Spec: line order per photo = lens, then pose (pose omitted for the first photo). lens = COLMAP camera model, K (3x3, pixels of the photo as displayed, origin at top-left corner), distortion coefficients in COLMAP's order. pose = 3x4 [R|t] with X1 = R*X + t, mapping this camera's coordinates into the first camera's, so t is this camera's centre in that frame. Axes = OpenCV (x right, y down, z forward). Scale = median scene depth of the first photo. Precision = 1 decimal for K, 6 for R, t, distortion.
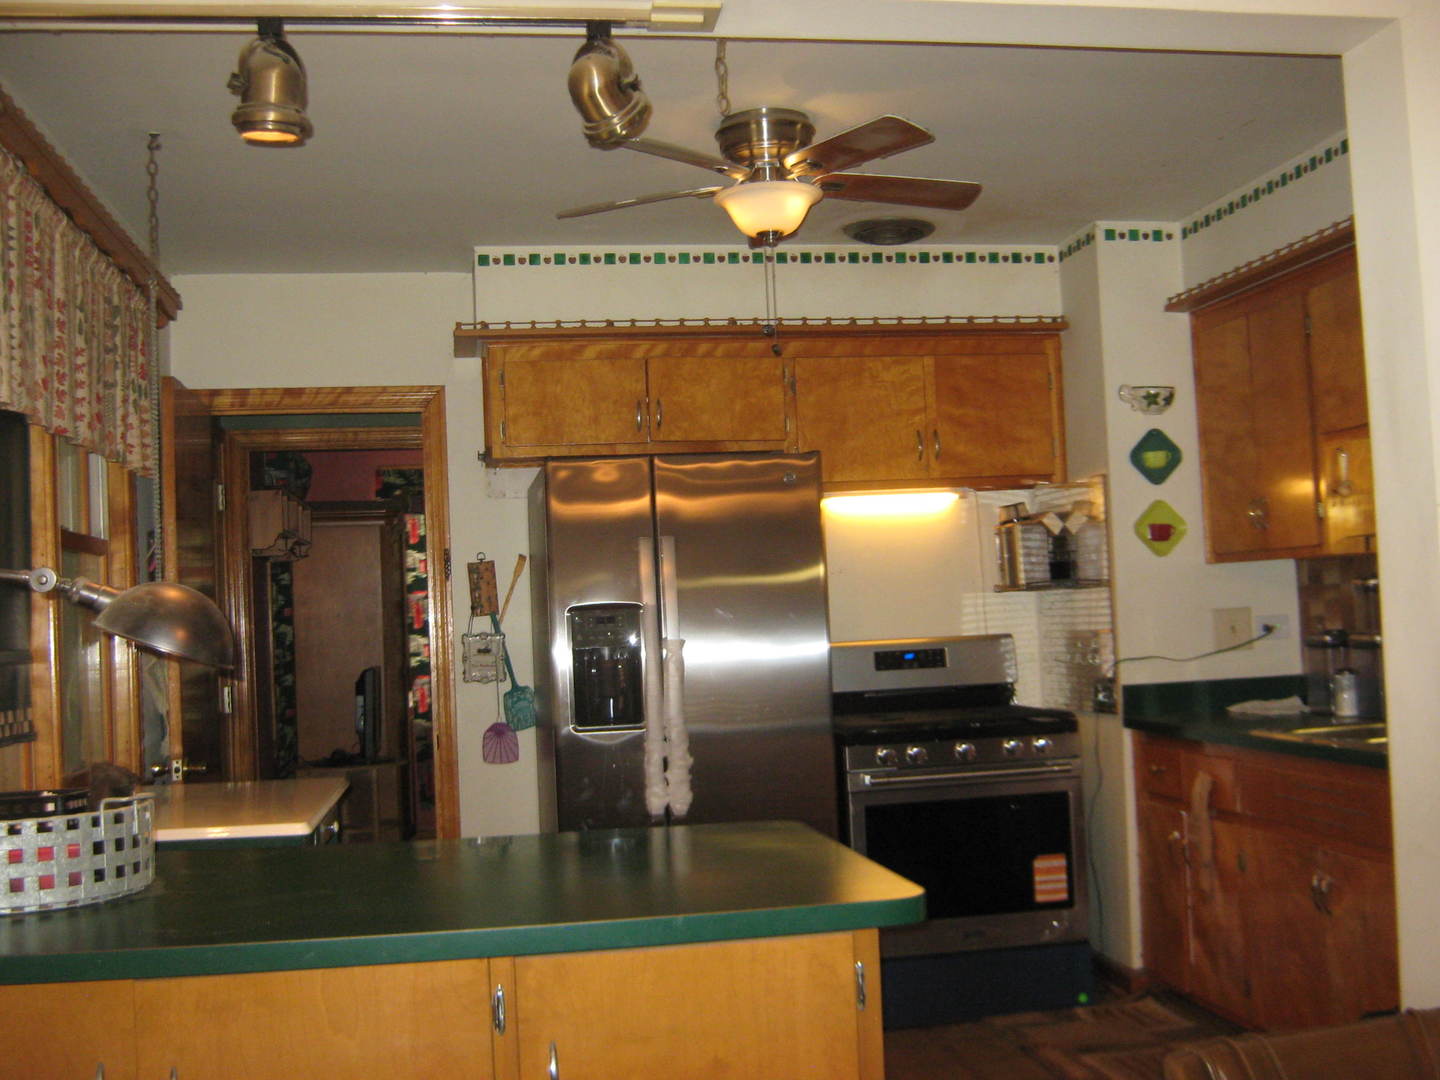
lens RADIAL K [[1576.9, 0, 720.0], [0, 1576.9, 540.0], [0, 0, 1]] dist [-0.084290, 0.058905]
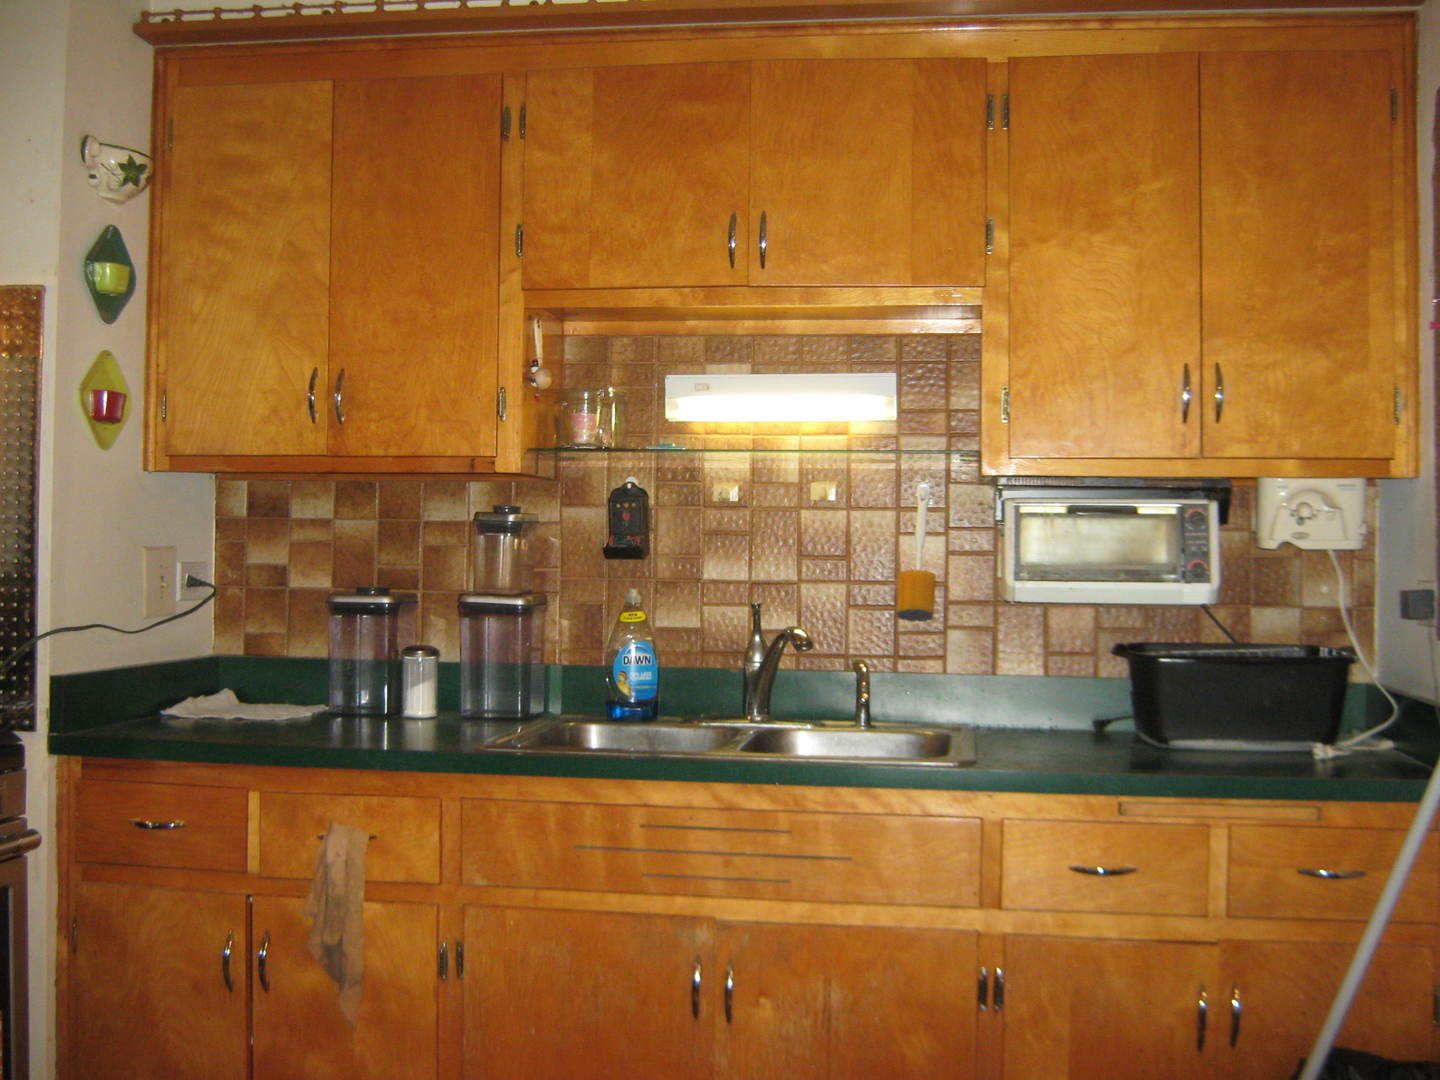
lens RADIAL K [[1576.9, 0, 720.0], [0, 1576.9, 540.0], [0, 0, 1]] dist [-0.084290, 0.058905]
pose [[0.300813, 0.055482, 0.952068, -0.189216], [-0.072521, 0.996747, -0.035172, 0.047269], [-0.950922, -0.058465, 0.303858, 0.617480]]
